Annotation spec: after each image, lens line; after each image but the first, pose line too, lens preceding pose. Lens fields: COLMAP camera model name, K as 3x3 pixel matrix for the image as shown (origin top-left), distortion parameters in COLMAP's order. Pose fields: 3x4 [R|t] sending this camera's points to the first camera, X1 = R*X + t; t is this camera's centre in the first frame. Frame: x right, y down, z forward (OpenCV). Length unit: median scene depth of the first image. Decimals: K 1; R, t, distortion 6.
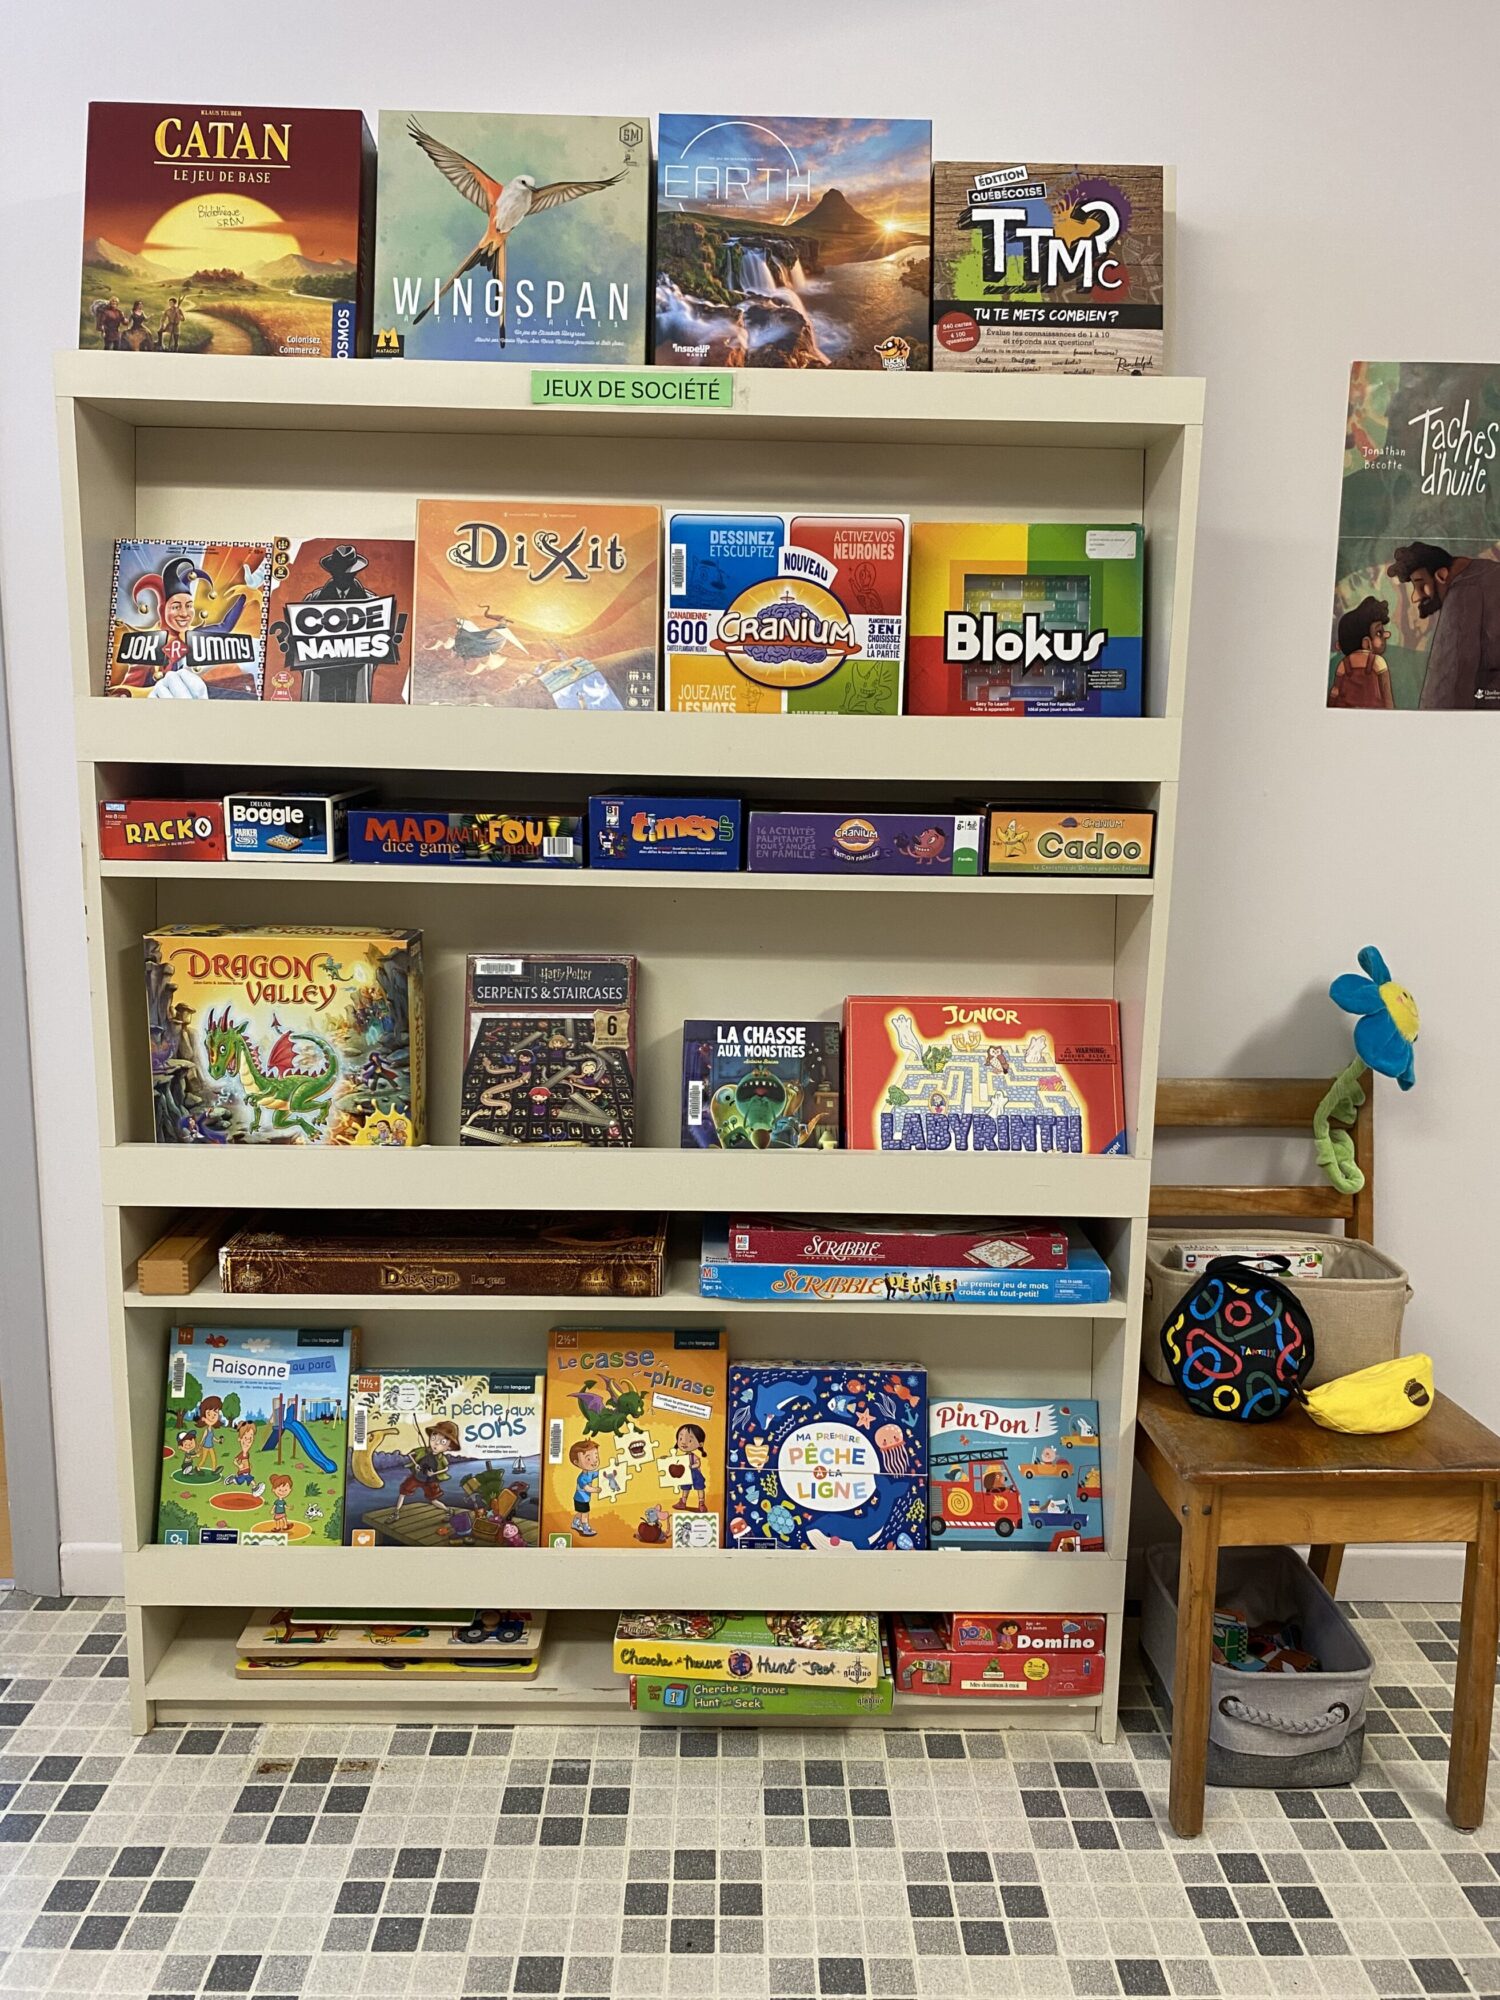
lens RADIAL K [[1510.6, 0, 750.0], [0, 1510.6, 1000.0], [0, 0, 1]] dist [0.030600, -0.061169]
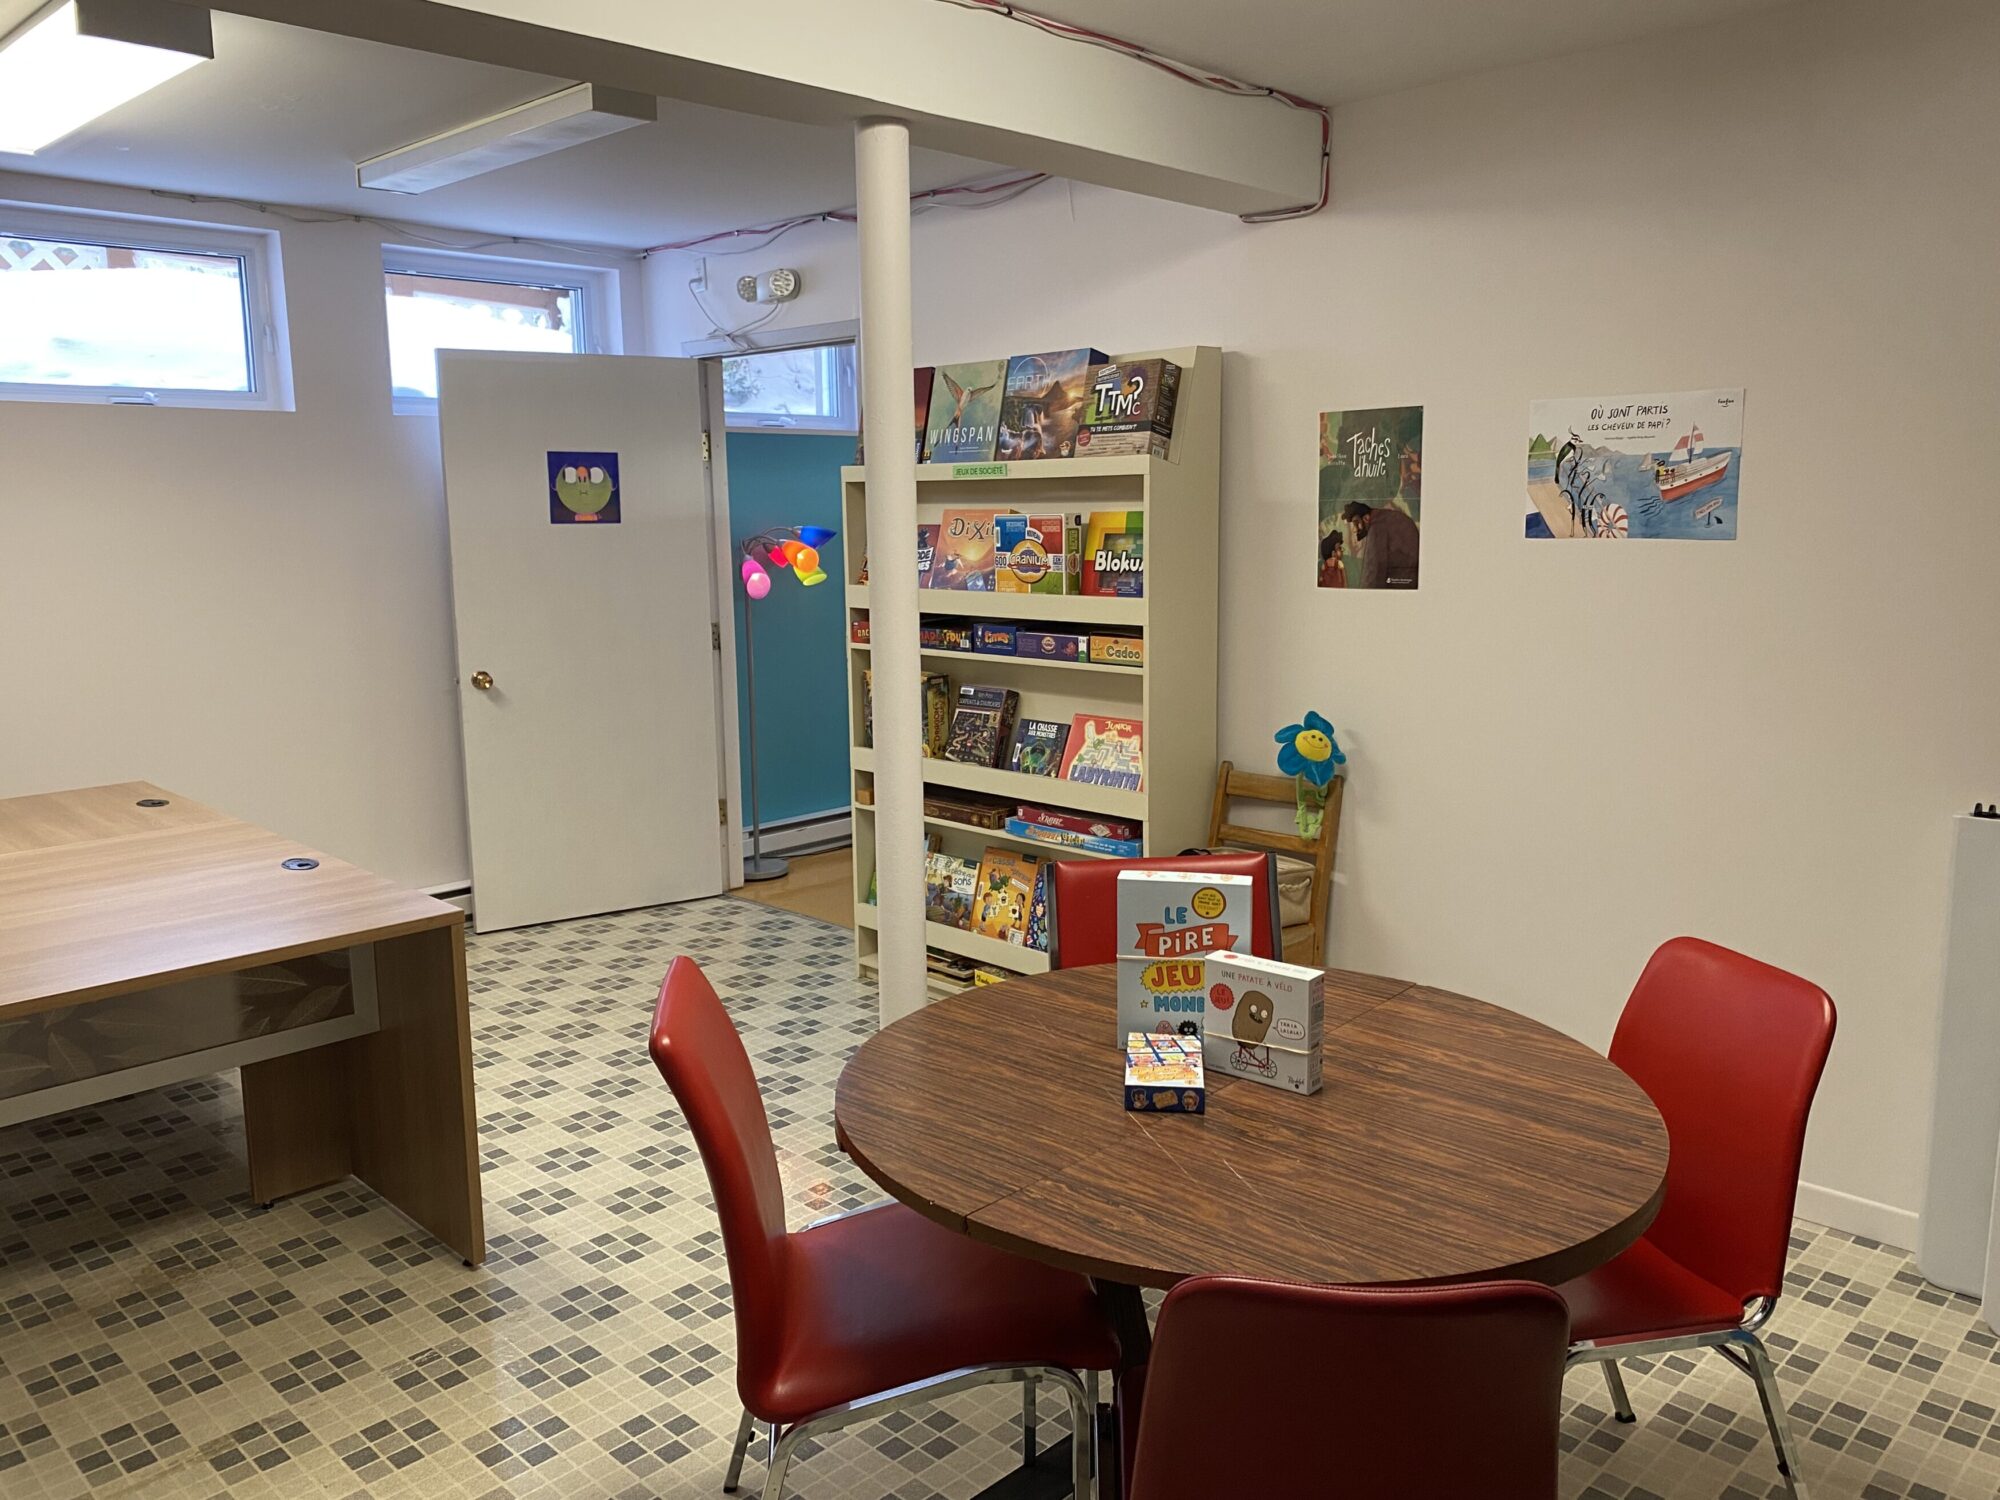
lens RADIAL K [[1510.6, 0, 1031.1], [0, 1510.6, 754.0], [0, 0, 1]] dist [0.030600, -0.061169]
pose [[0.701235, 0.090442, -0.707170, 1.684470], [-0.098755, 0.994681, 0.029287, -0.001876], [0.706057, 0.049299, 0.706437, -0.678057]]
